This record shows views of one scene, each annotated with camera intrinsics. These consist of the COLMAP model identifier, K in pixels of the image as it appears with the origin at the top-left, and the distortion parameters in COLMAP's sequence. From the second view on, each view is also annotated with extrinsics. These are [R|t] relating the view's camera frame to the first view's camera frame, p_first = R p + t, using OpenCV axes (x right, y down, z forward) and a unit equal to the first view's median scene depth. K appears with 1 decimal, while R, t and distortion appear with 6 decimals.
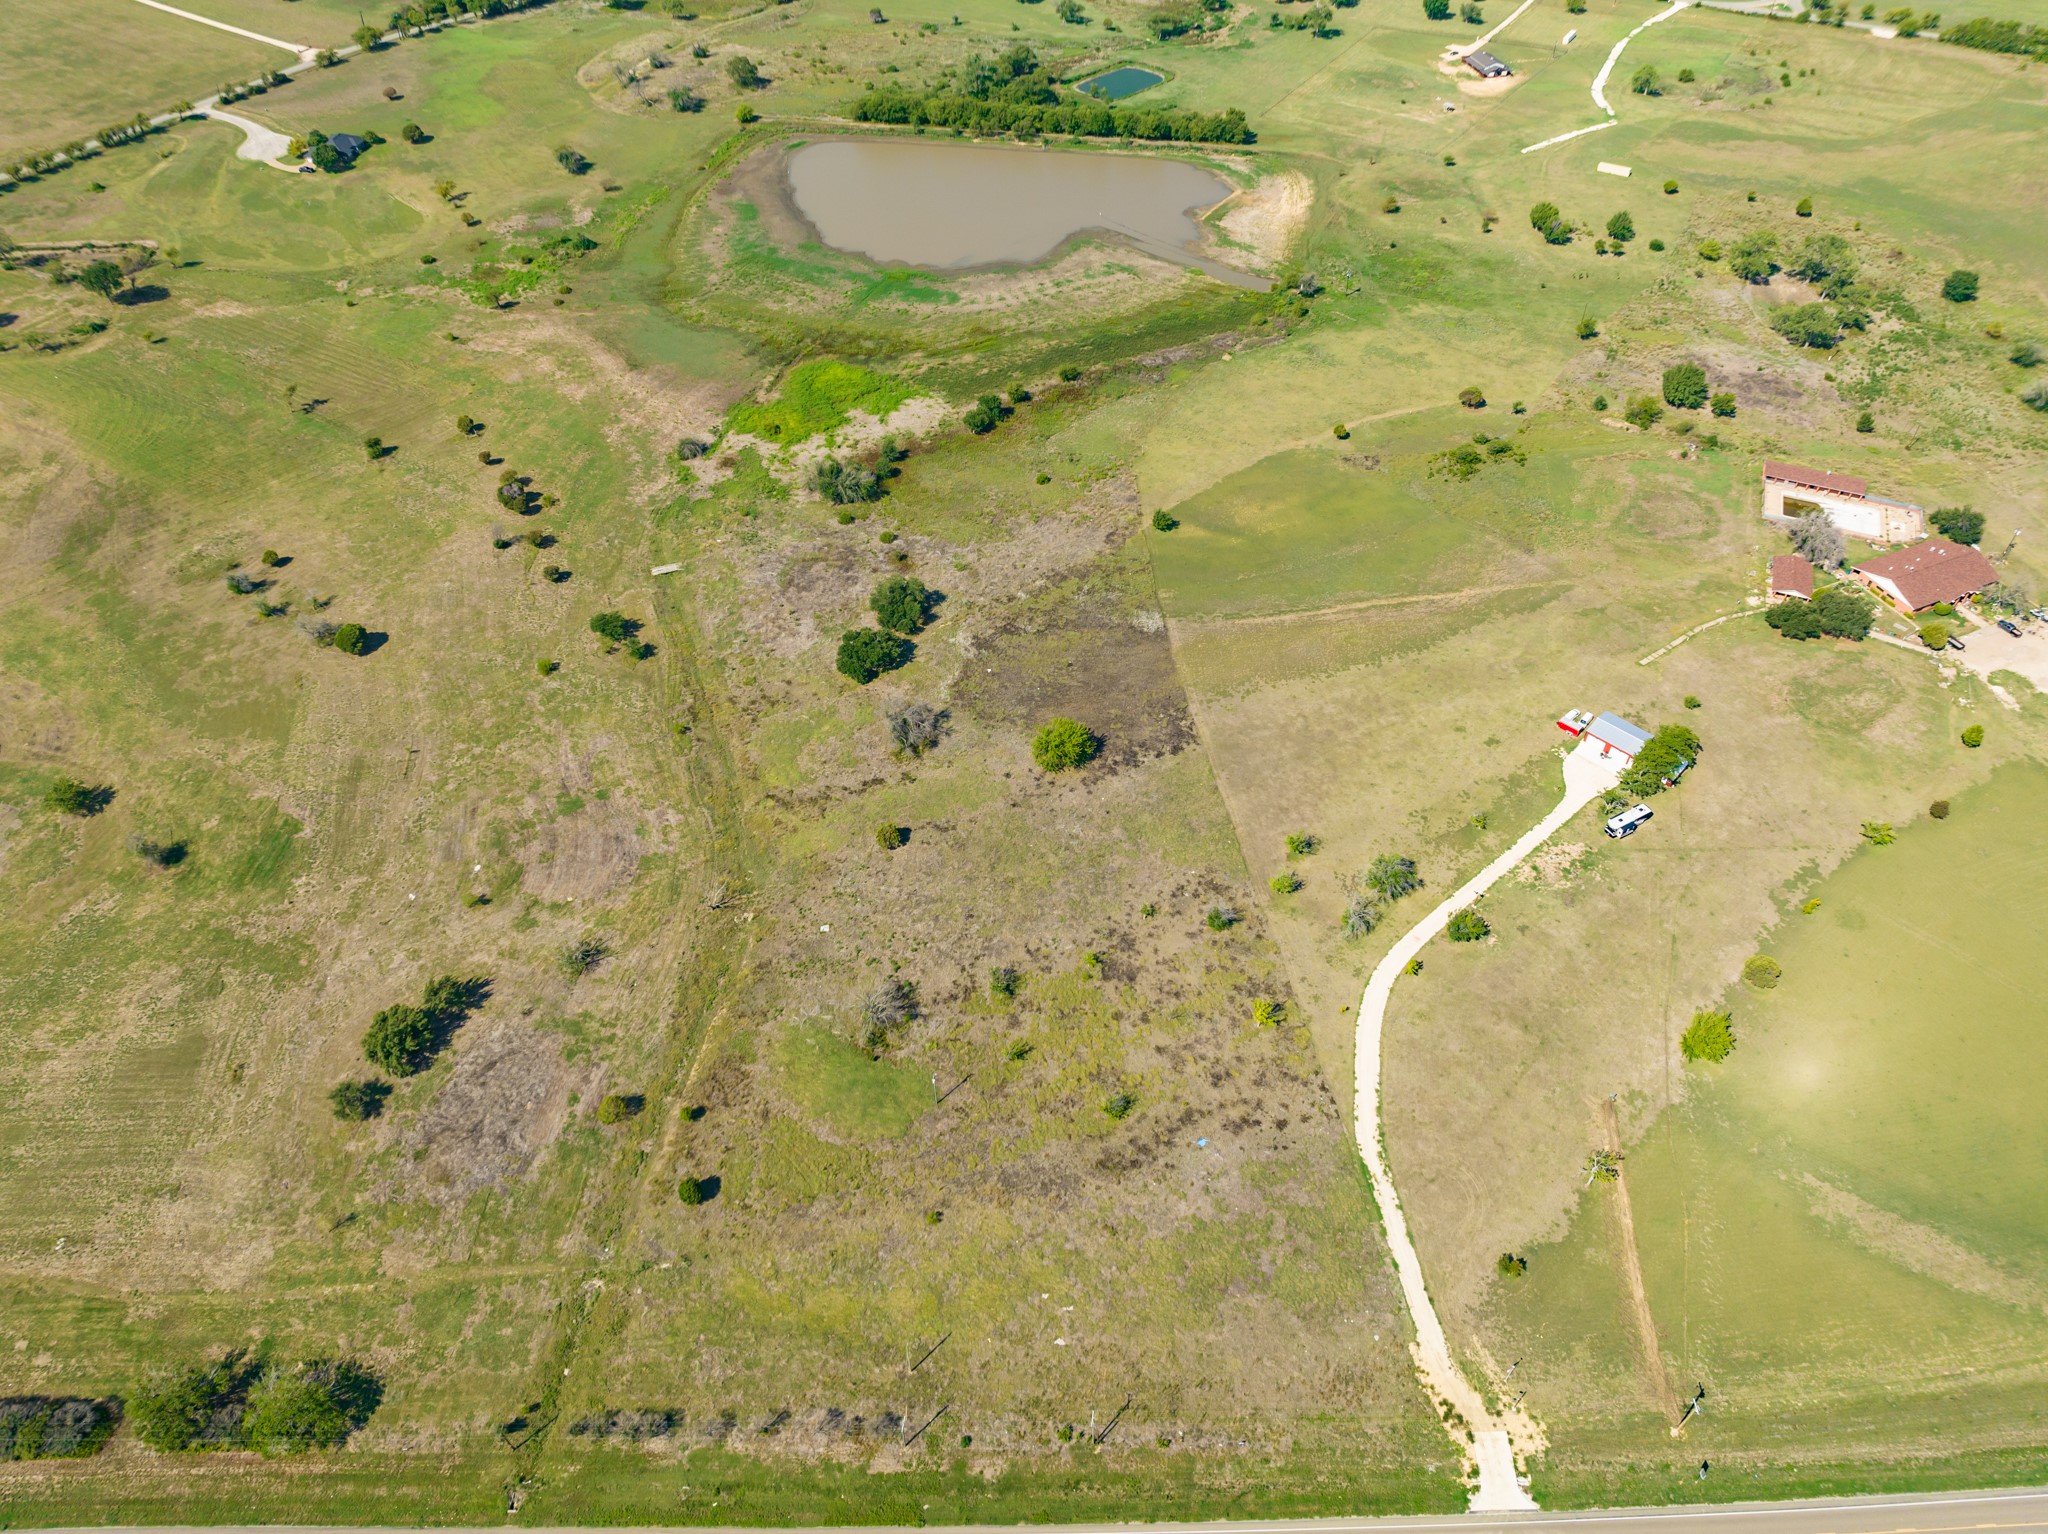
lens RADIAL K [[1459.8, 0, 1024.1], [0, 1459.8, 772.9], [0, 0, 1]] dist [-0.053957, 0.034989]
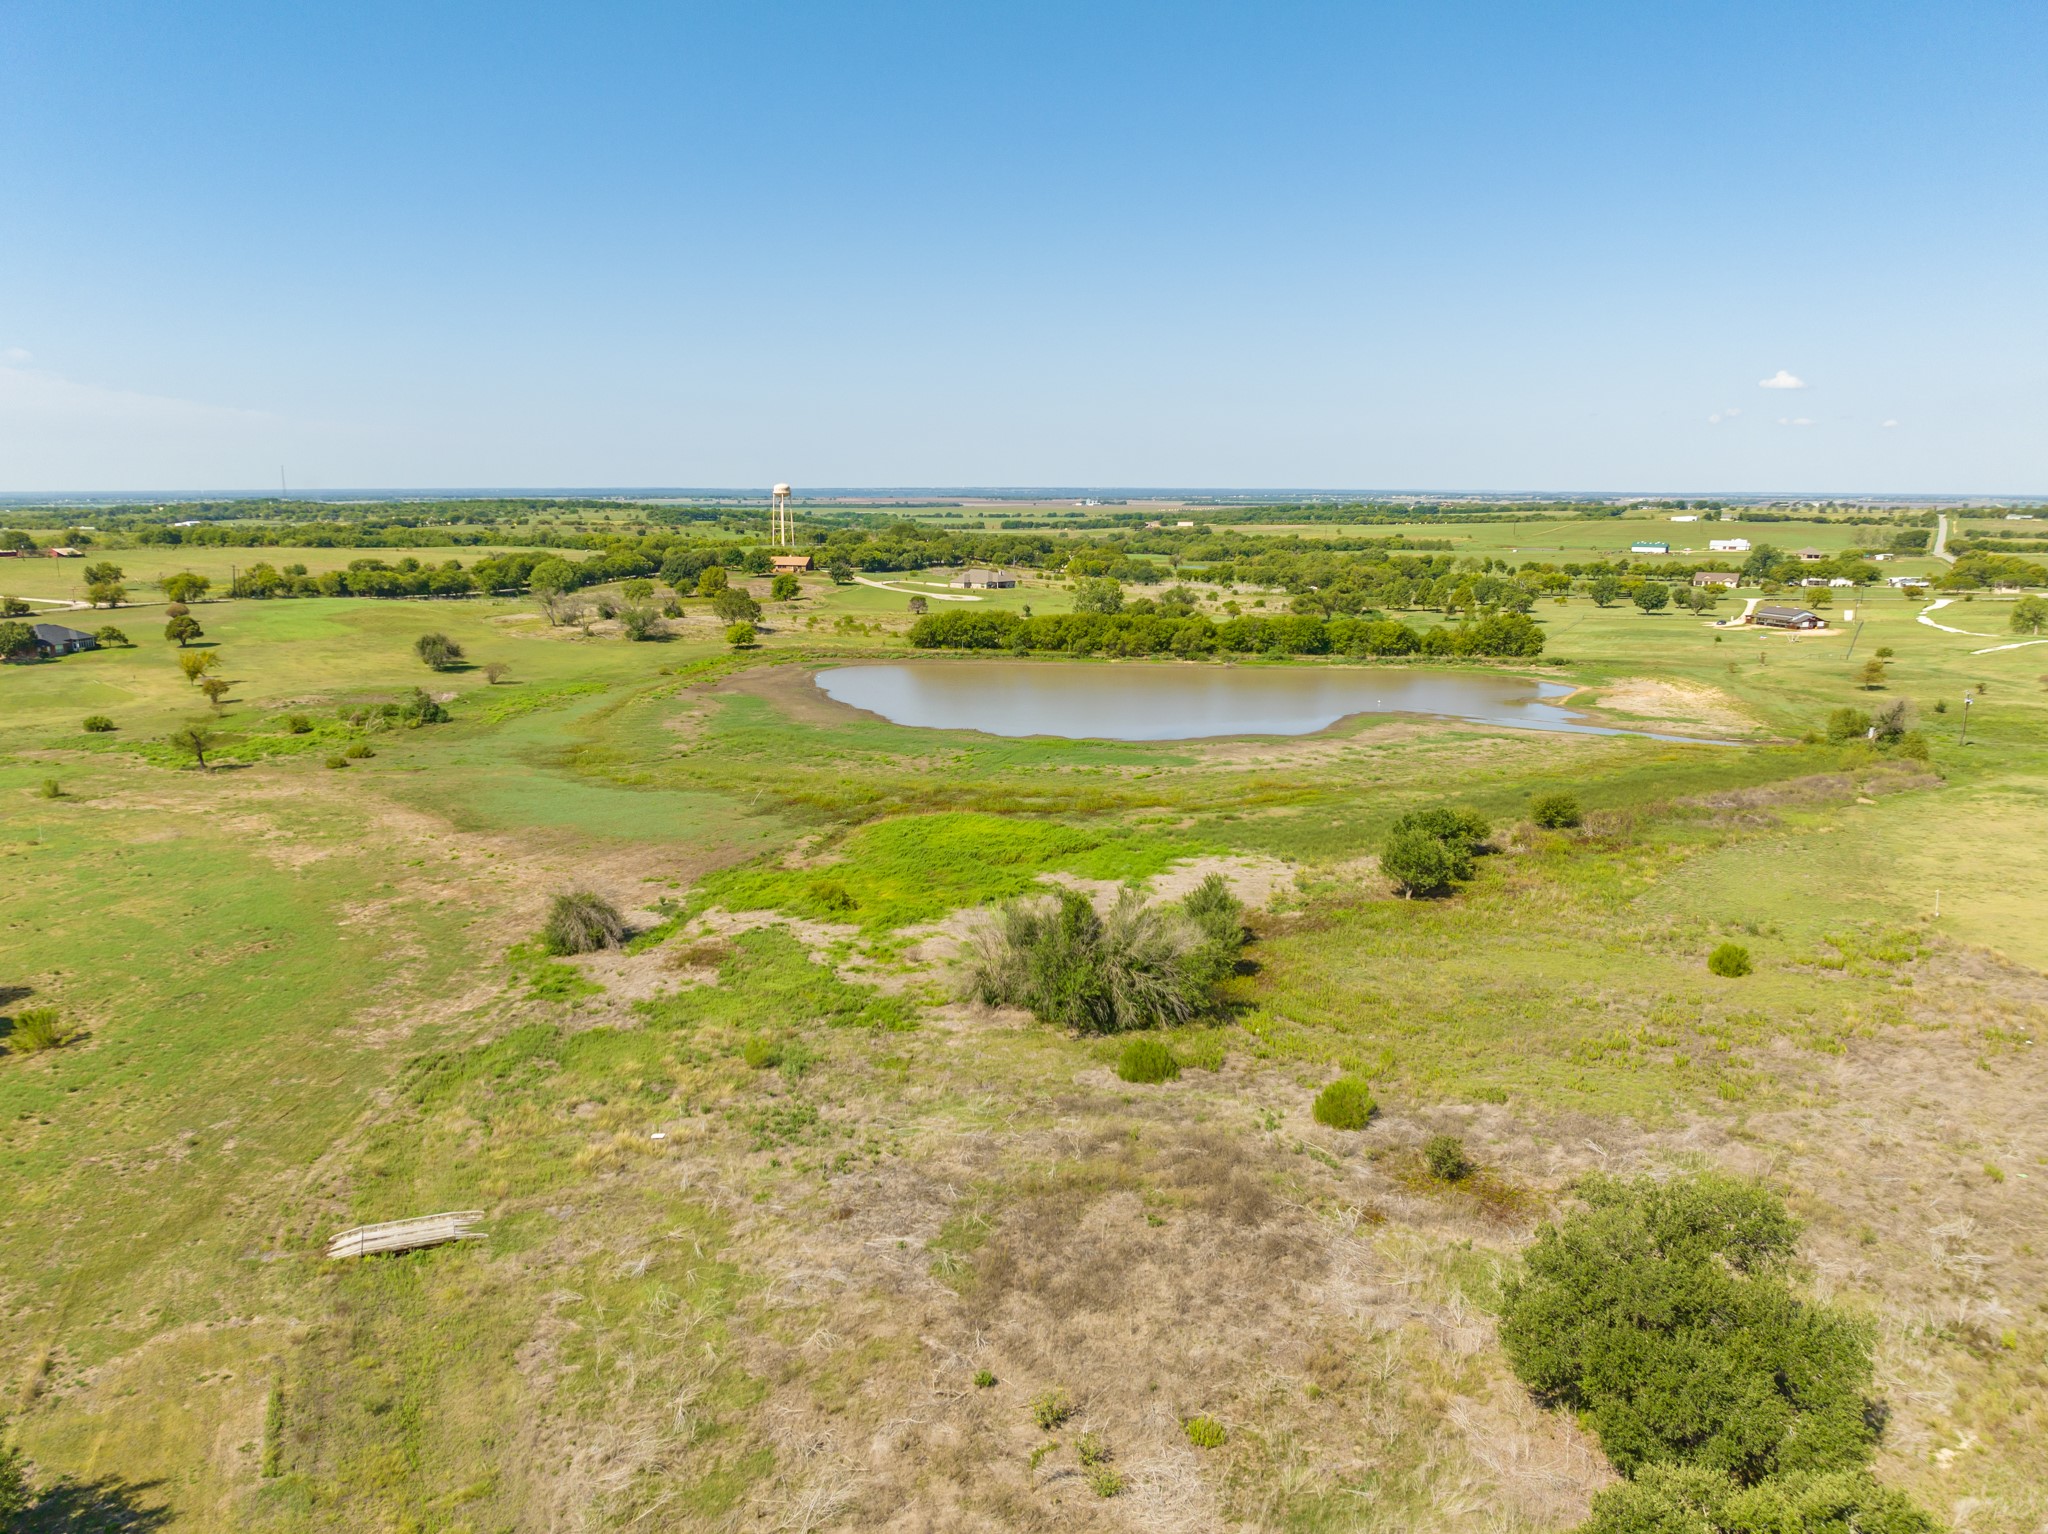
lens RADIAL K [[1459.8, 0, 1016.7], [0, 1459.8, 787.9], [0, 0, 1]] dist [-0.053957, 0.034989]
pose [[0.998624, -0.011736, 0.051106, -0.165777], [0.037929, 0.834654, -0.549467, -0.074679], [-0.036207, 0.550649, 0.833951, 0.782589]]
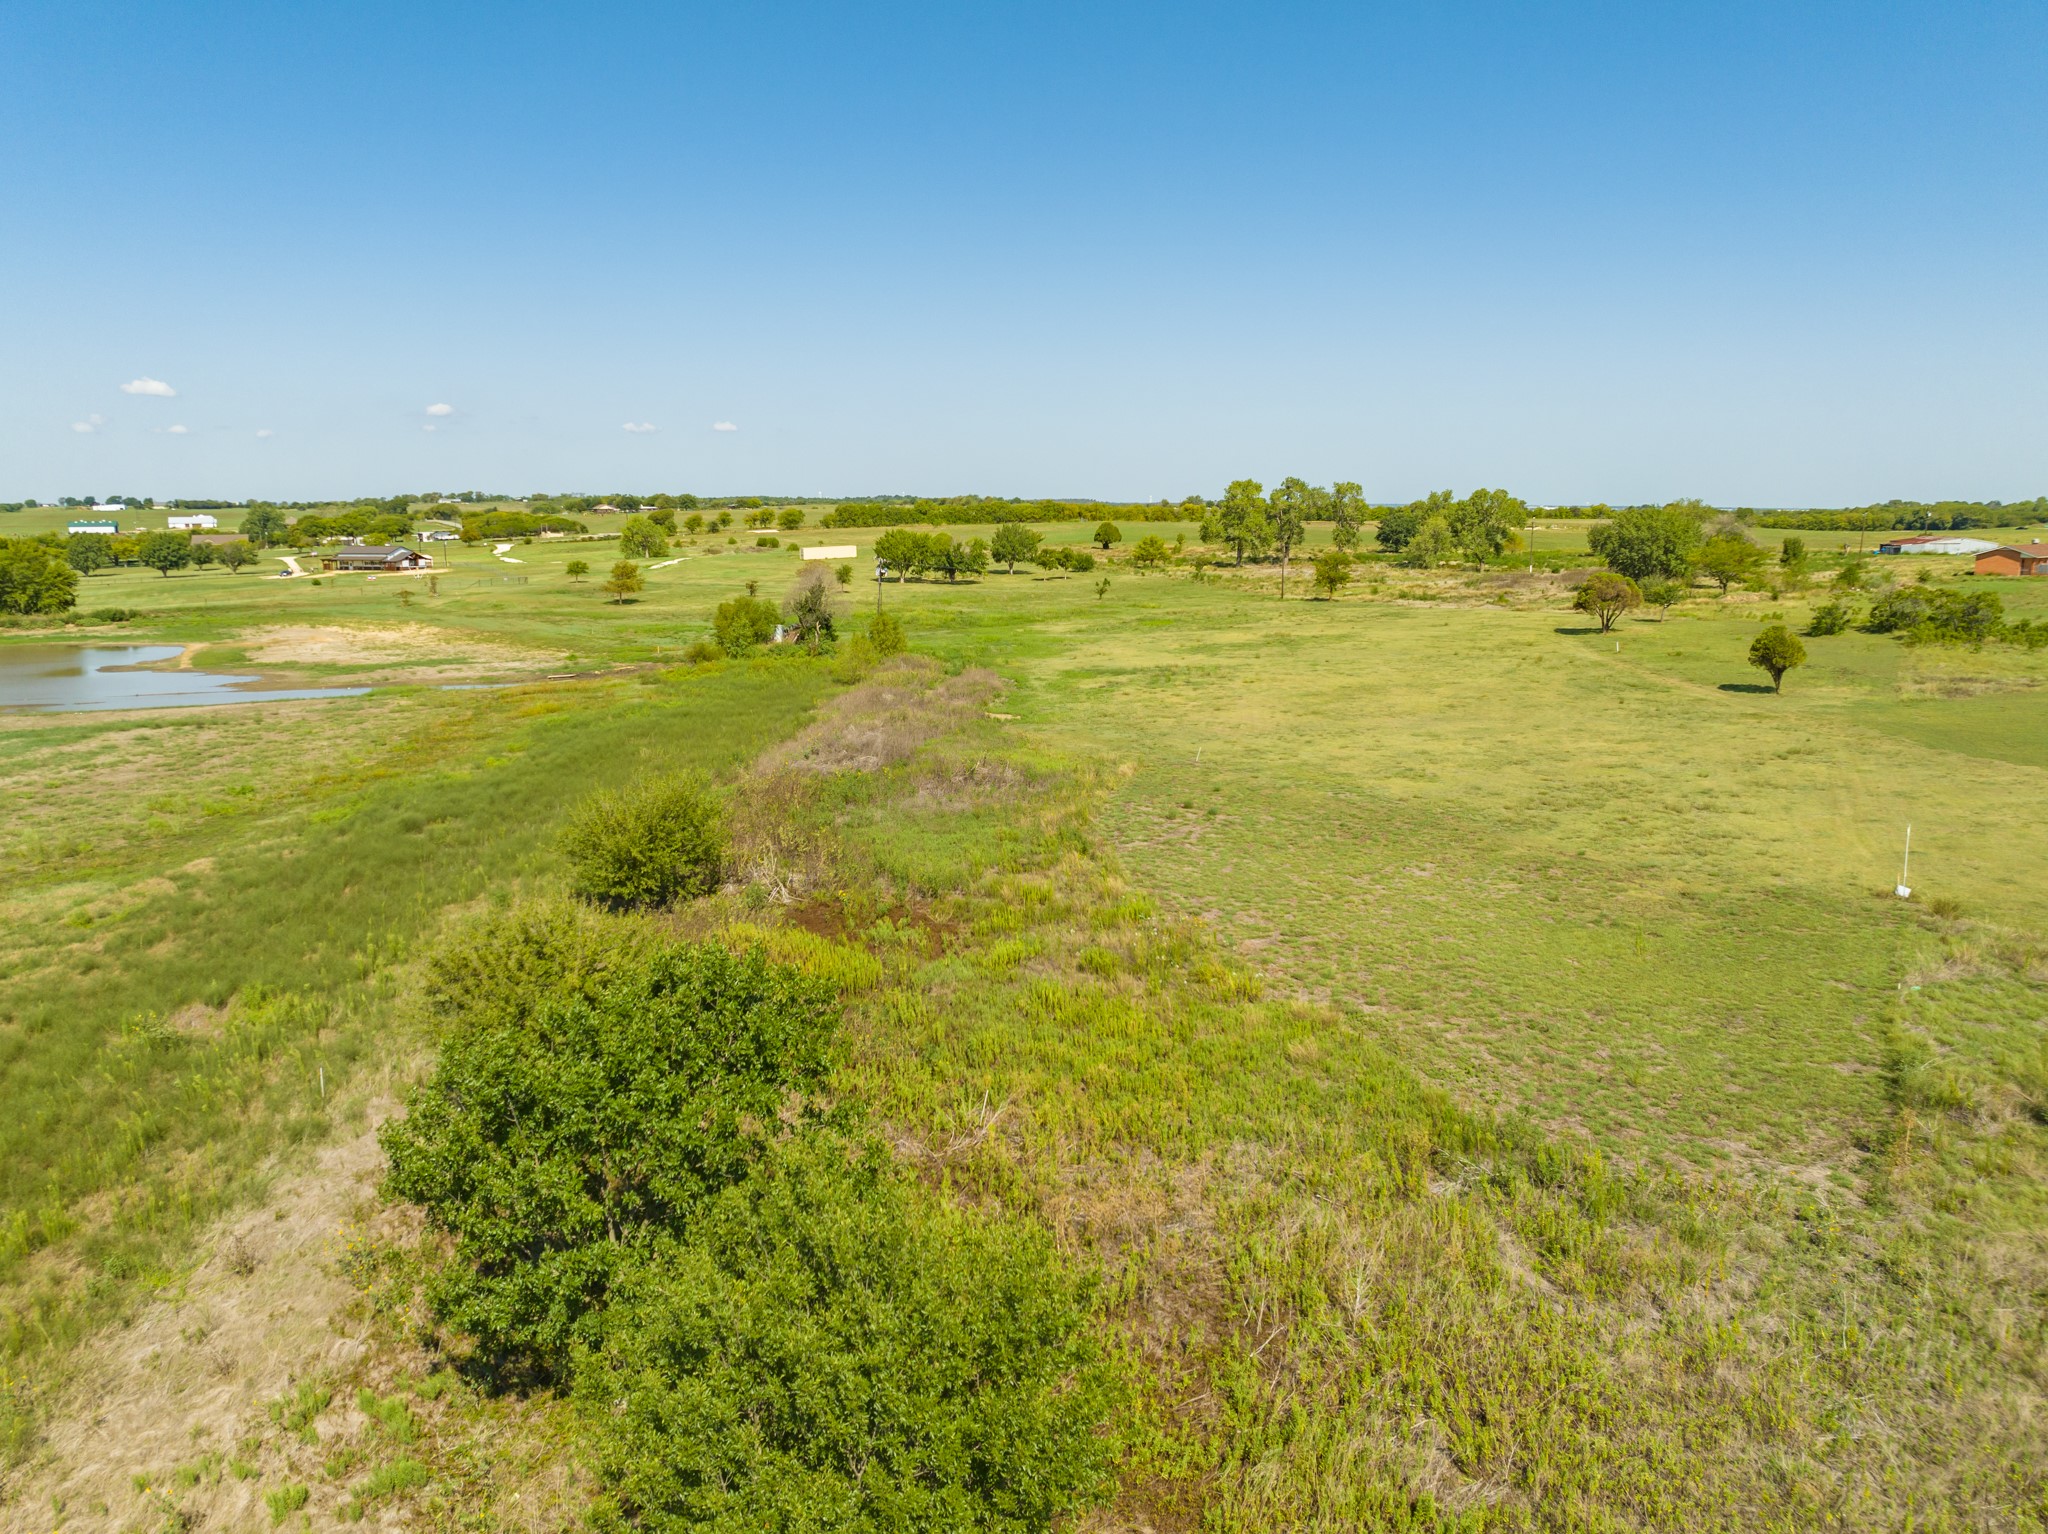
lens RADIAL K [[1459.8, 0, 1029.6], [0, 1459.8, 782.9], [0, 0, 1]] dist [-0.053957, 0.034989]
pose [[0.484871, -0.165611, 0.858762, -0.076508], [0.618273, 0.759391, -0.202640, -0.272547], [-0.618577, 0.629204, 0.470600, 1.077058]]
